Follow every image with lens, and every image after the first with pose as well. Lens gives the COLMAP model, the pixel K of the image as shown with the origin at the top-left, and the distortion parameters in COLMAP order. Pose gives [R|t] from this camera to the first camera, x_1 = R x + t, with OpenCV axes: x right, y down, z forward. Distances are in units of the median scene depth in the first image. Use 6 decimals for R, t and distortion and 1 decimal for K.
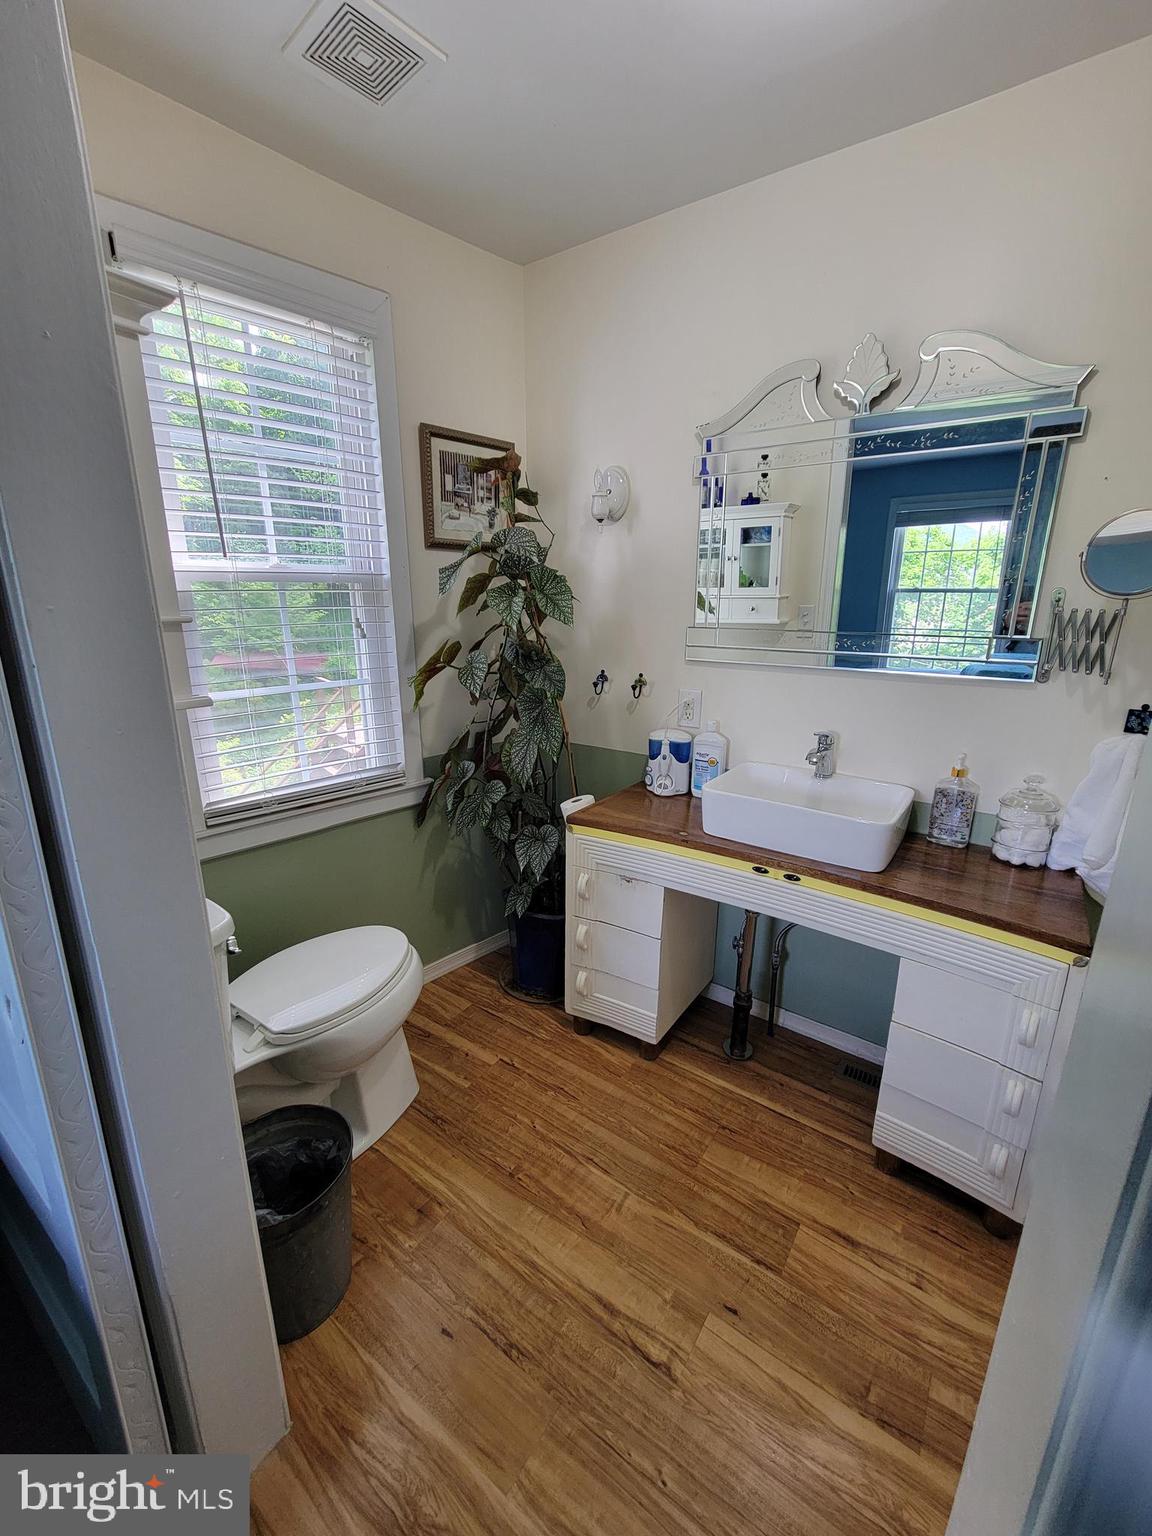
lens RADIAL K [[620.6, 0, 576.0], [0, 620.6, 768.0], [0, 0, 1]] dist [0.002333, 0.000109]
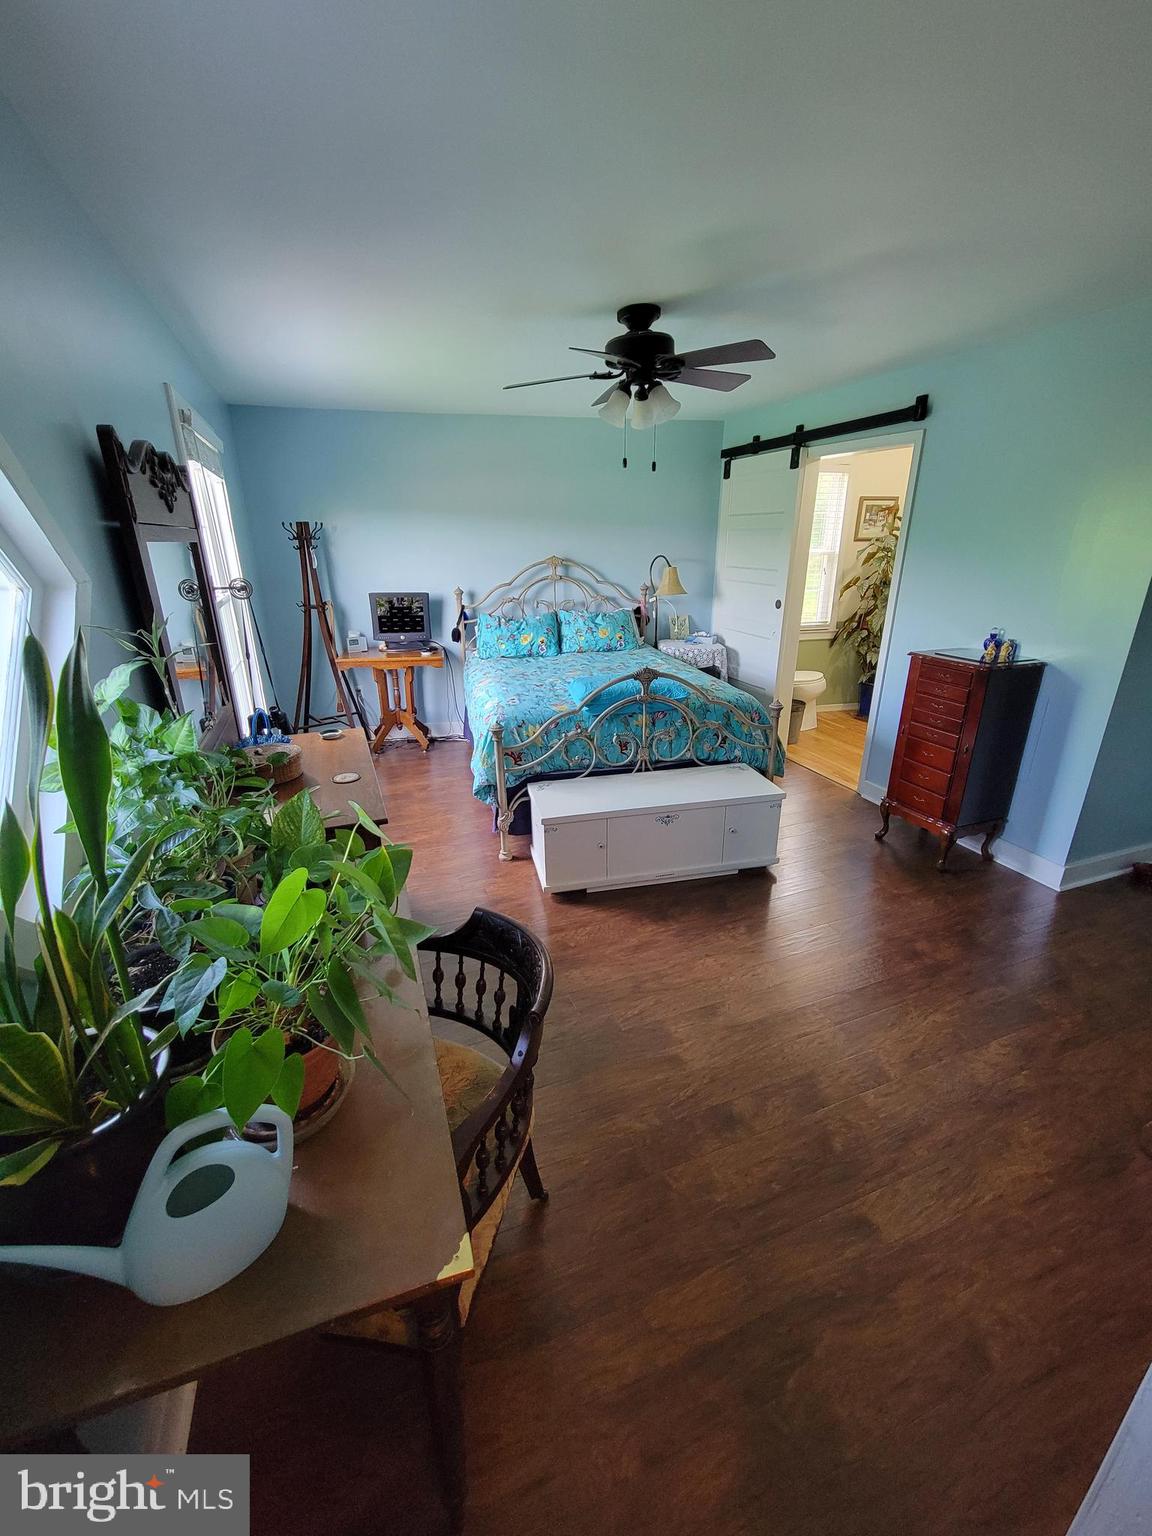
lens RADIAL K [[620.6, 0, 576.0], [0, 620.6, 768.0], [0, 0, 1]] dist [0.002333, 0.000109]
pose [[0.824904, 0.183461, -0.534673, 0.379337], [-0.141590, 0.982775, 0.118770, 0.453454], [0.547252, -0.022270, 0.836671, -1.902851]]
